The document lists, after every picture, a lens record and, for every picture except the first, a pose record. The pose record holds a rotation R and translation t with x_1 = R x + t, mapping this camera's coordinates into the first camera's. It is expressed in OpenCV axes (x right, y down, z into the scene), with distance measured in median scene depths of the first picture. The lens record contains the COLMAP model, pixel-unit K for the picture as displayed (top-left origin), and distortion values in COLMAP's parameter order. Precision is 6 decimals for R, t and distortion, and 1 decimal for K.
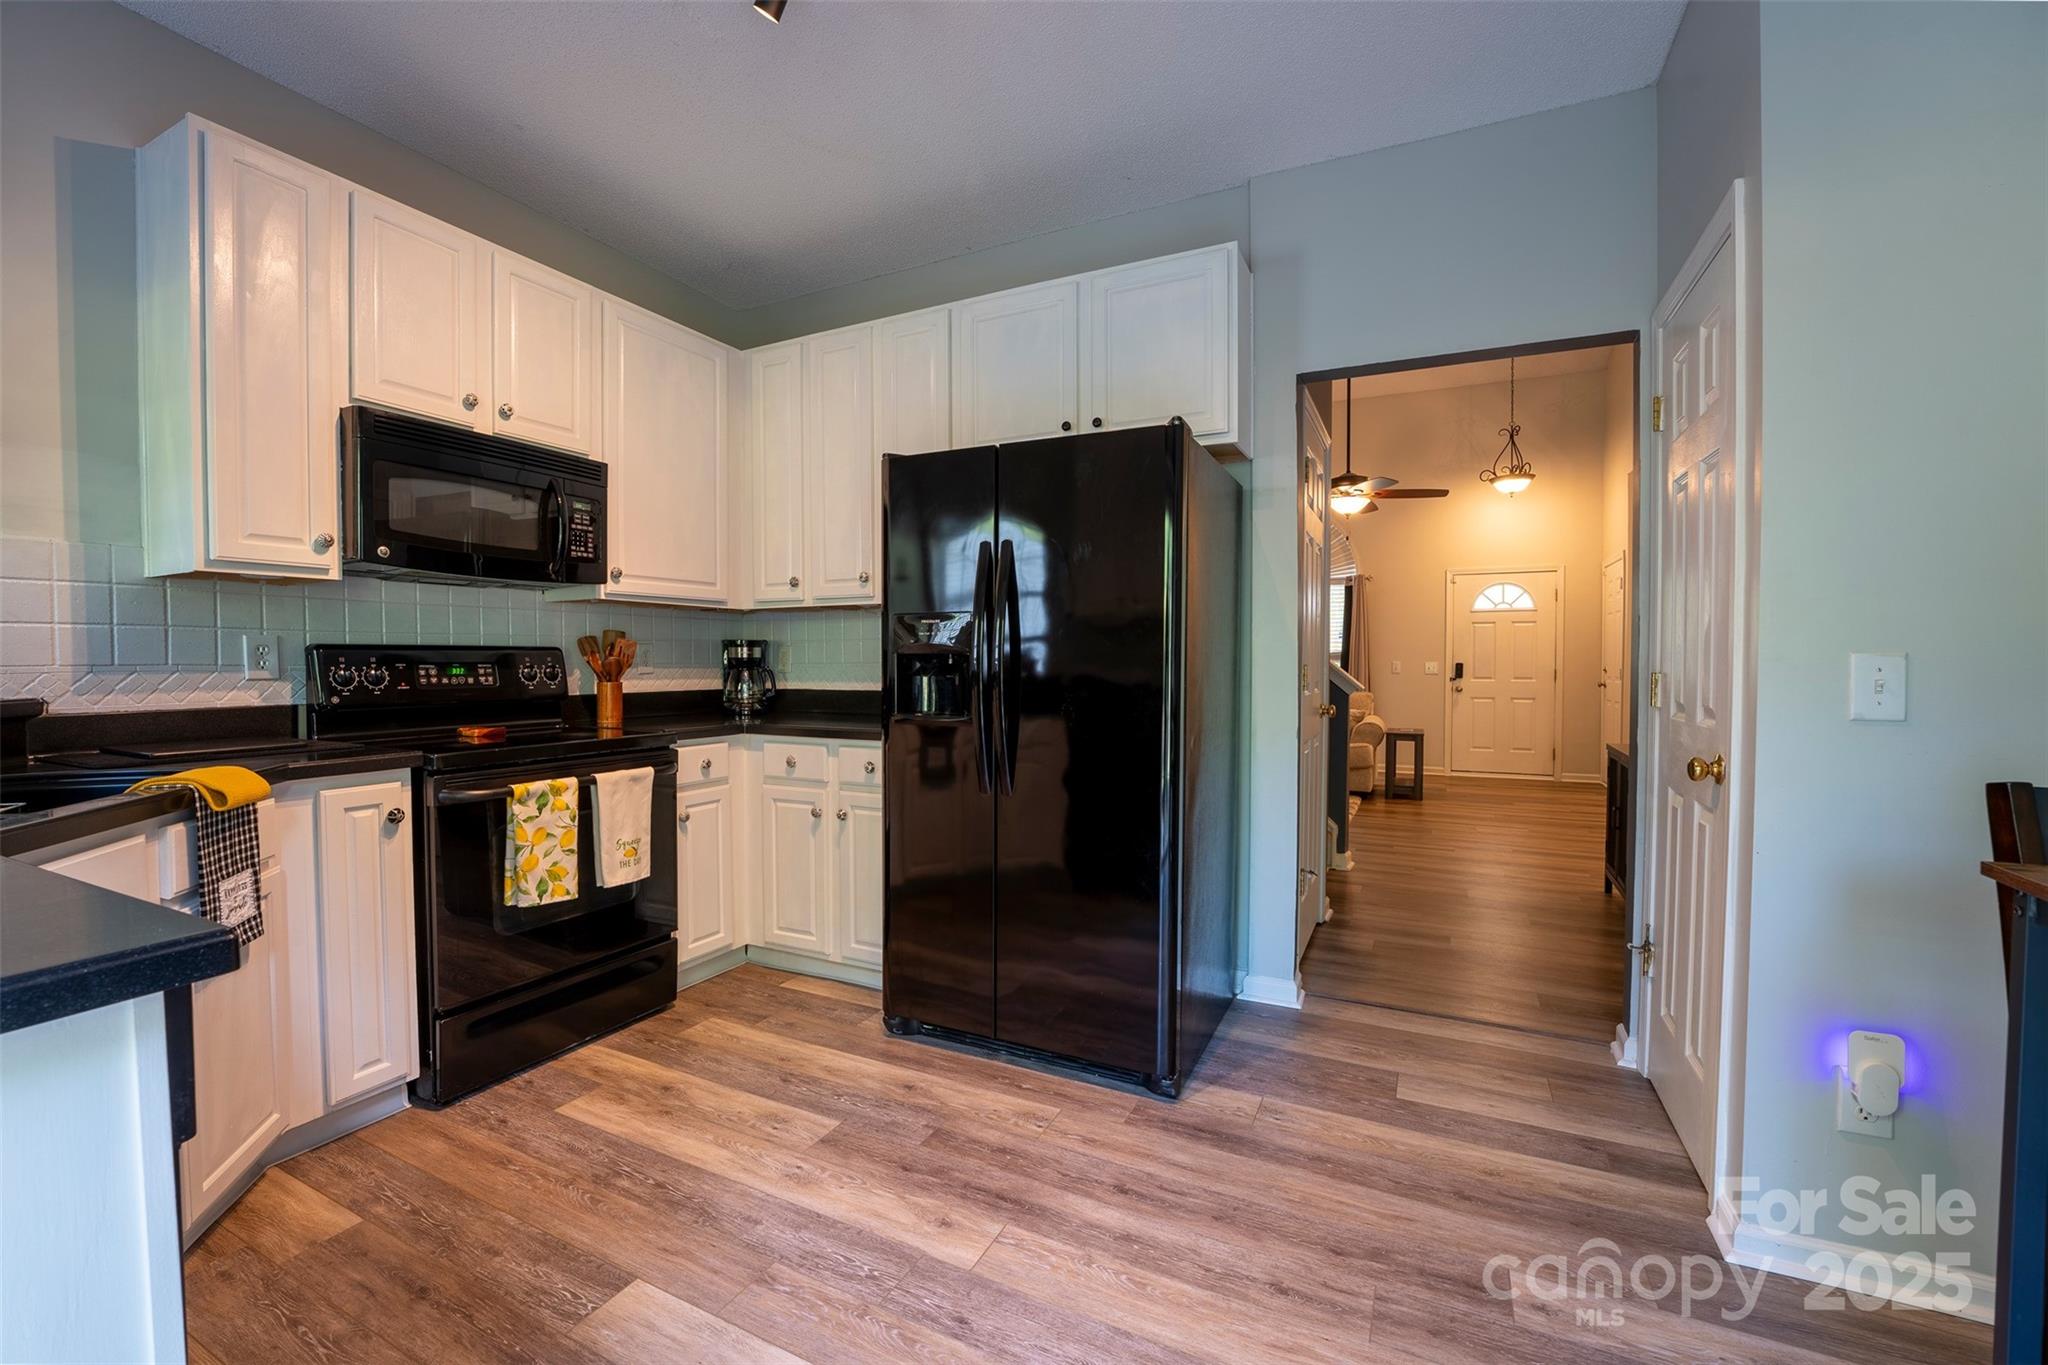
lens RADIAL K [[821.4, 0, 1024.0], [0, 821.4, 682.5], [0, 0, 1]] dist [-0.016494, 0.000131]
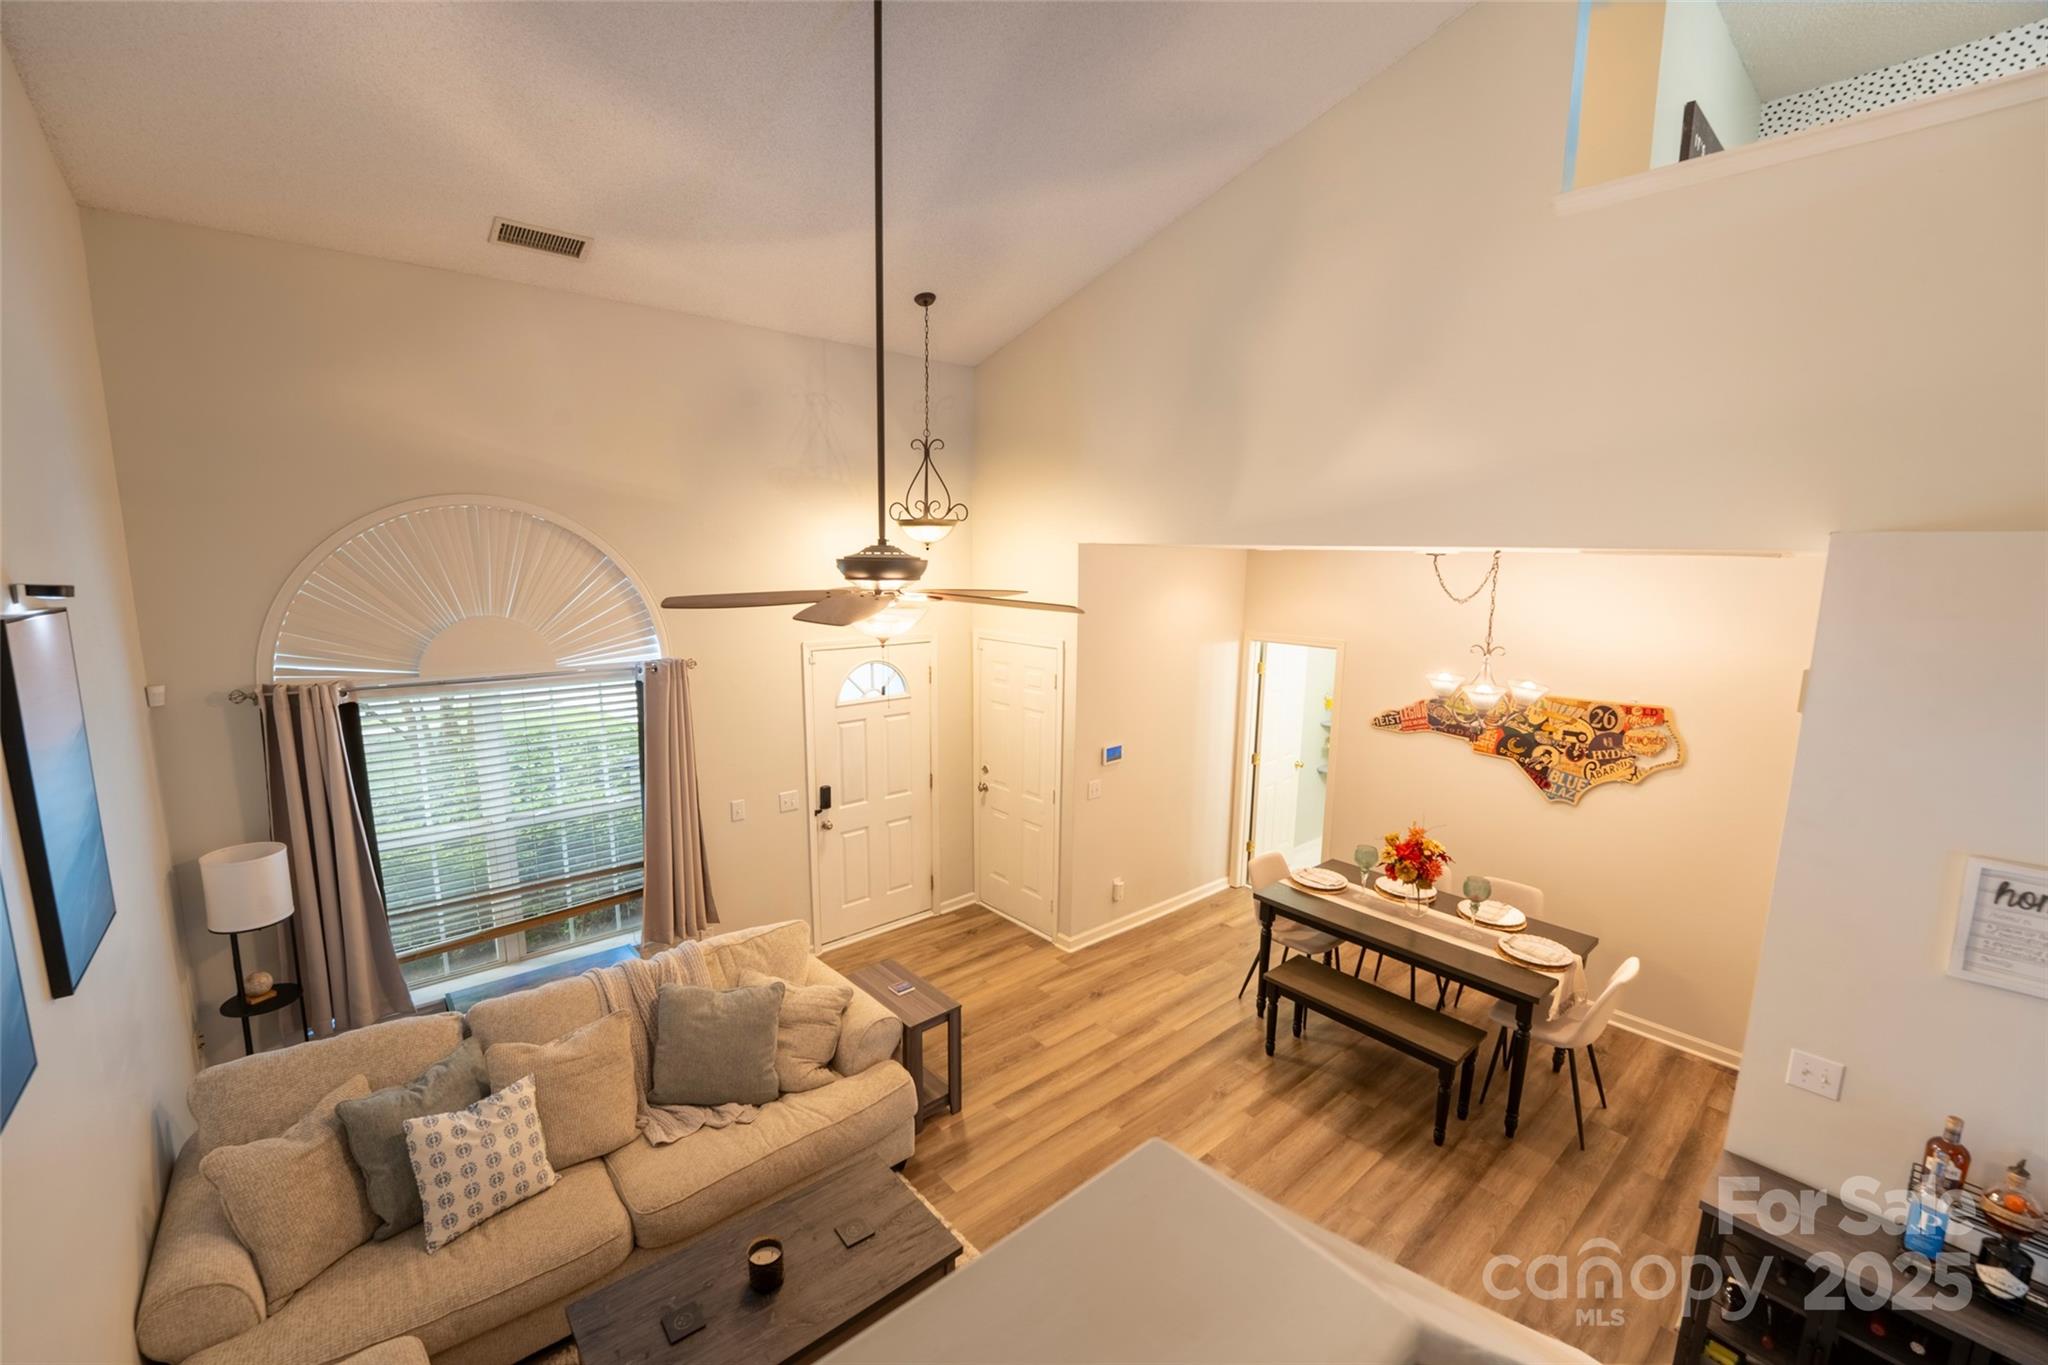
lens RADIAL K [[821.4, 0, 1024.0], [0, 821.4, 682.5], [0, 0, 1]] dist [-0.016494, 0.000131]
pose [[0.400439, -0.131495, 0.906839, 0.018300], [0.022353, 0.990757, 0.133793, -0.190177], [-0.916051, -0.033306, 0.399677, 0.605823]]
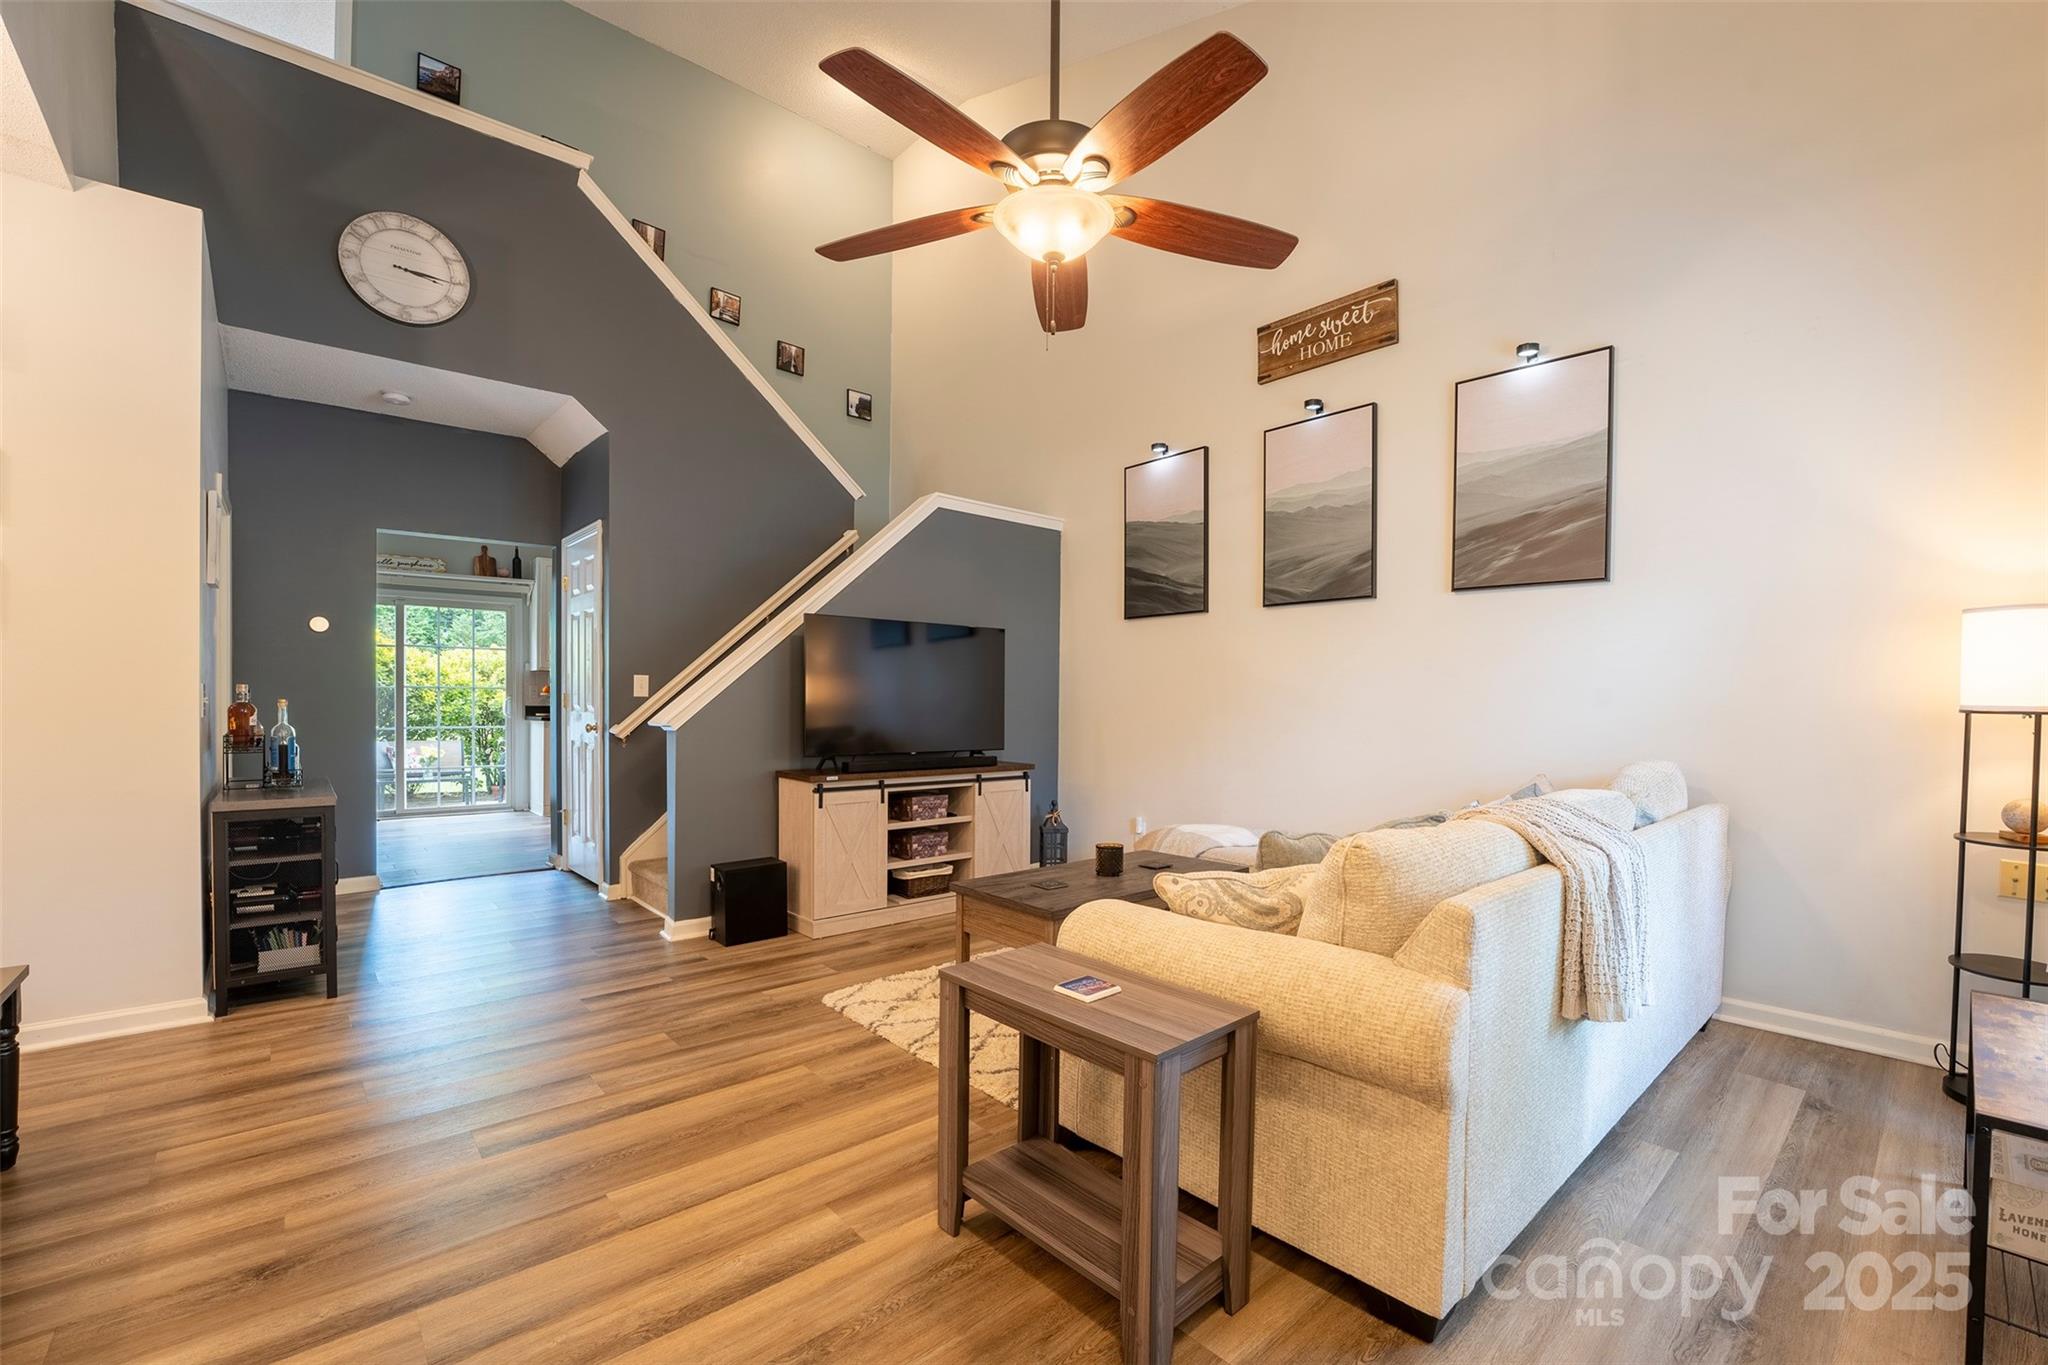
lens RADIAL K [[858.7, 0, 1019.2], [0, 858.7, 688.1], [0, 0, 1]] dist [-0.028676, 0.001170]
pose [[-0.372198, -0.008610, -0.928113, 0.599882], [-0.053530, 0.998492, 0.012204, -0.017490], [0.926608, 0.054225, -0.372098, 0.914436]]
